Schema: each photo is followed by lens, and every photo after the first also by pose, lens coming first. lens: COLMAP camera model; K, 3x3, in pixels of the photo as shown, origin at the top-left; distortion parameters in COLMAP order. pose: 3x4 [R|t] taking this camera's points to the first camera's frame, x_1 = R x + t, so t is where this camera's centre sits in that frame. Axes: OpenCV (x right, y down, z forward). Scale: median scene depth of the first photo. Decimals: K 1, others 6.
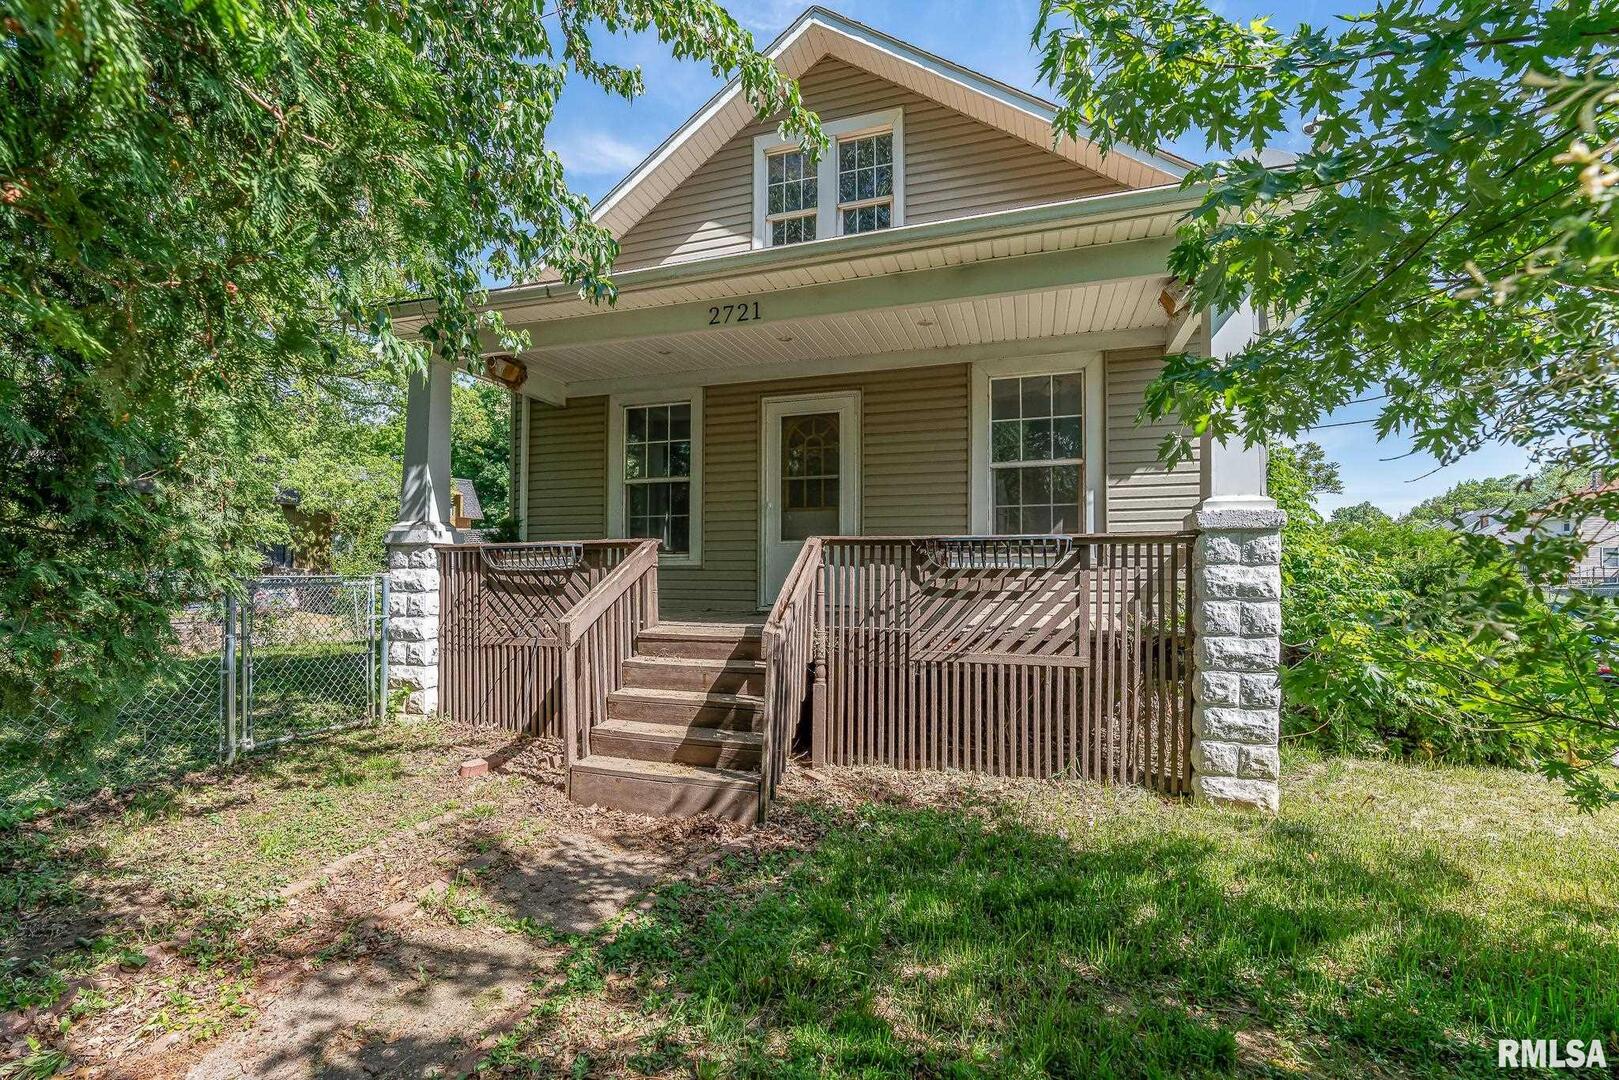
lens RADIAL K [[769.7, 0, 811.9], [0, 769.7, 545.2], [0, 0, 1]] dist [-0.006365, -0.000277]
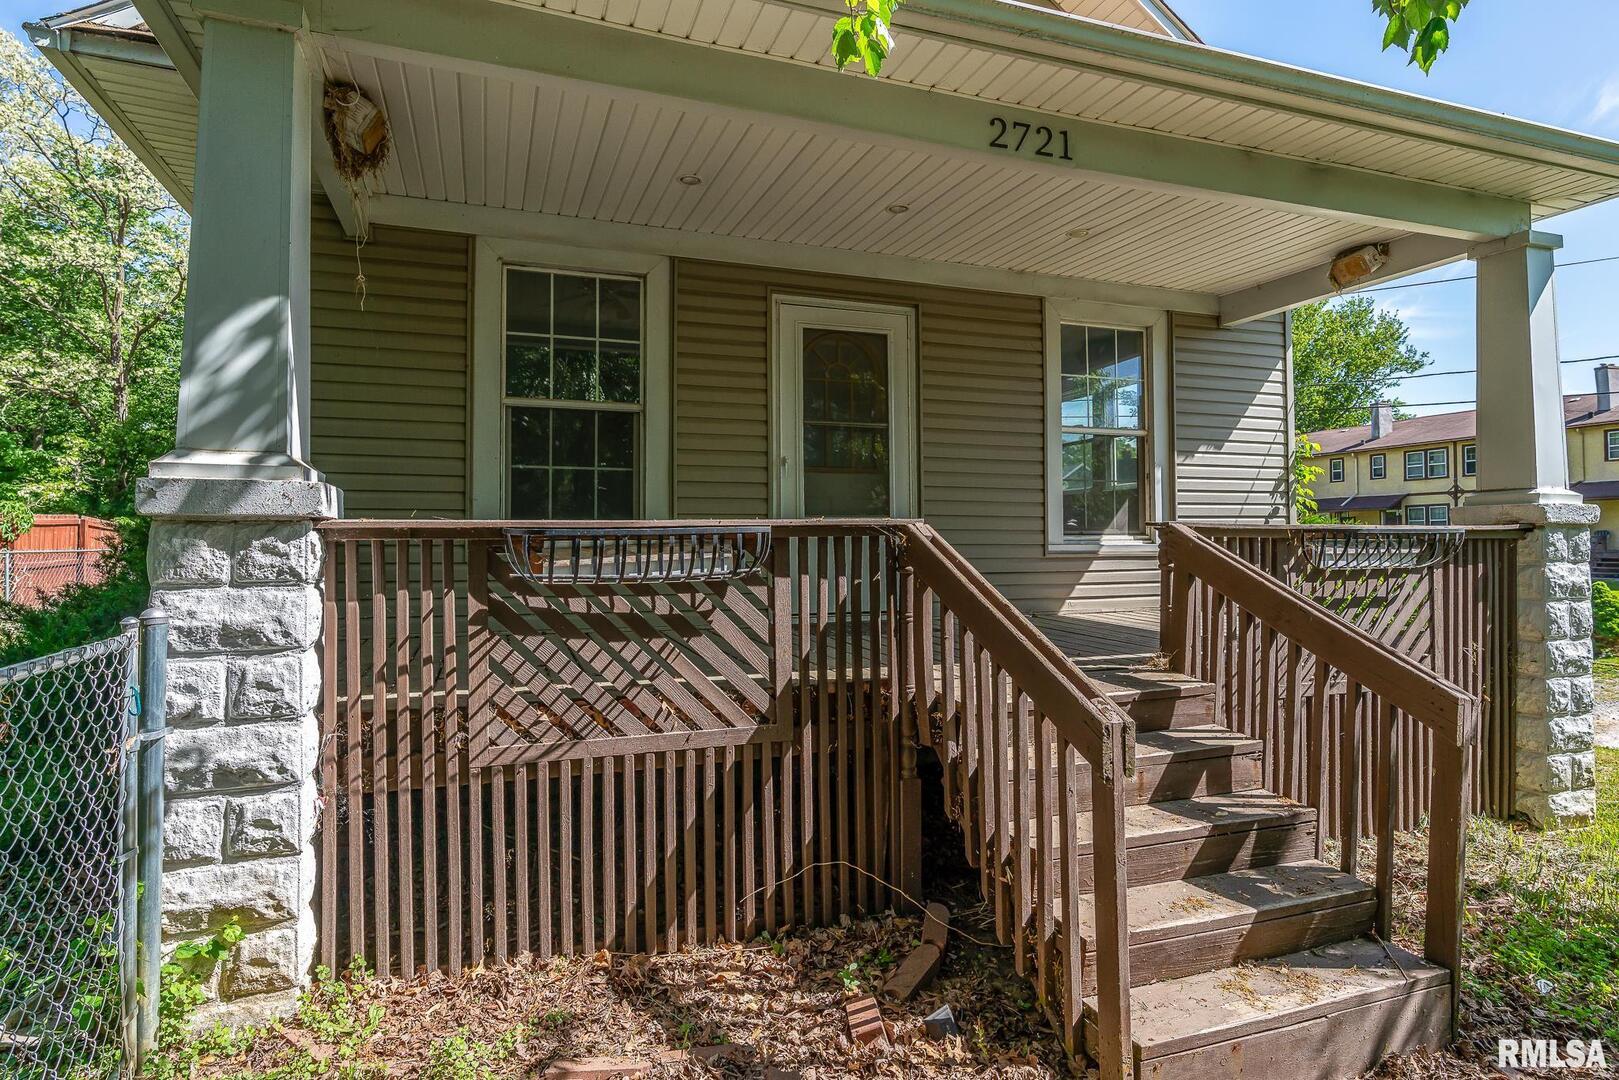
lens RADIAL K [[875.9, 0, 806.8], [0, 875.9, 532.3], [0, 0, 1]] dist [0.006424, 0.001097]
pose [[0.774241, 0.012105, 0.632776, -0.579541], [-0.012159, 0.999917, -0.004251, 0.003415], [-0.632775, -0.004402, 0.774323, 0.521430]]
